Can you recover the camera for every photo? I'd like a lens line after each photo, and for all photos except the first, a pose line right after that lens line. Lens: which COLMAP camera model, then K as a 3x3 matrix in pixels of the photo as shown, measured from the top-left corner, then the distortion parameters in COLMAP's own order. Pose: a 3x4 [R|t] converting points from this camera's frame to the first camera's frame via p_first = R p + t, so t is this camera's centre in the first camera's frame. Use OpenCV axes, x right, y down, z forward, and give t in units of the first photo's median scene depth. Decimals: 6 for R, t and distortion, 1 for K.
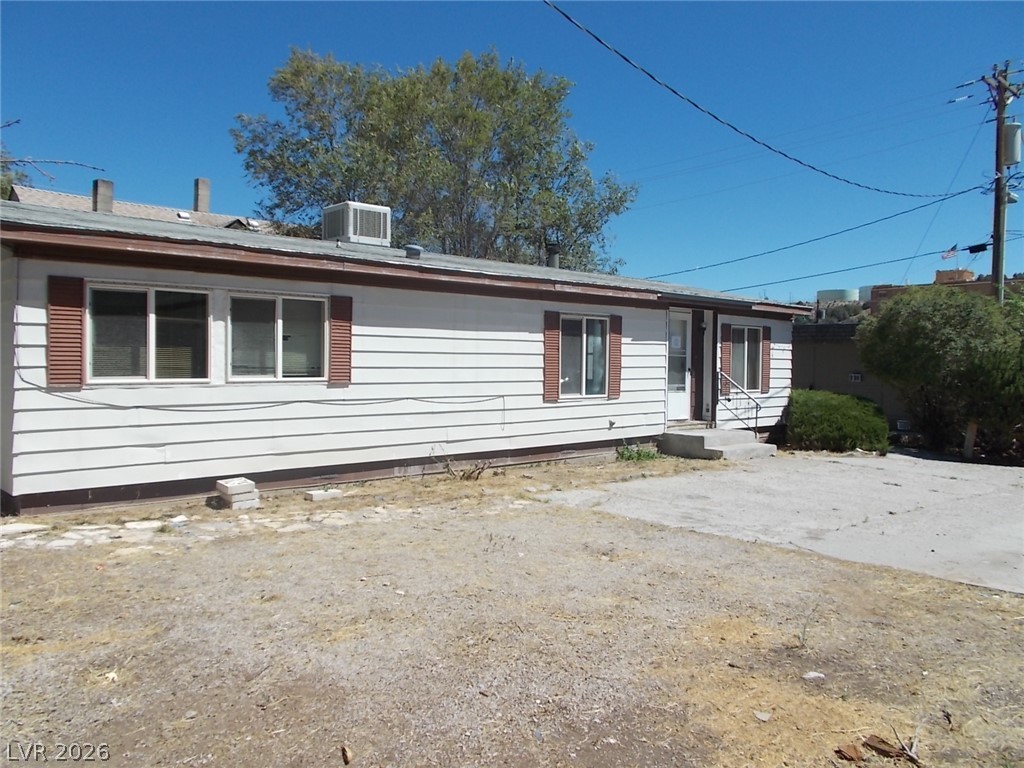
lens RADIAL K [[804.3, 0, 516.2], [0, 804.3, 388.1], [0, 0, 1]] dist [0.014258, 0.006114]
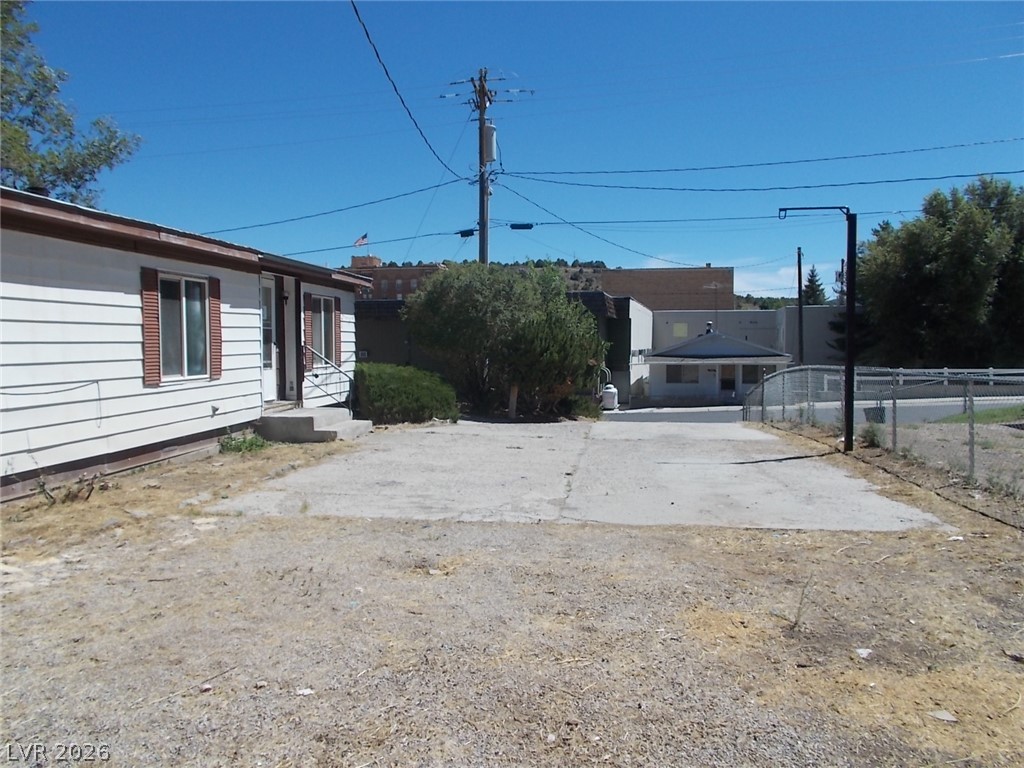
lens RADIAL K [[804.3, 0, 508.2], [0, 804.3, 378.1], [0, 0, 1]] dist [0.014258, 0.006114]
pose [[0.779661, -0.045548, 0.624544, -0.152861], [0.037703, 0.998956, 0.025787, 0.002043], [-0.625066, 0.003442, 0.780564, 0.163572]]
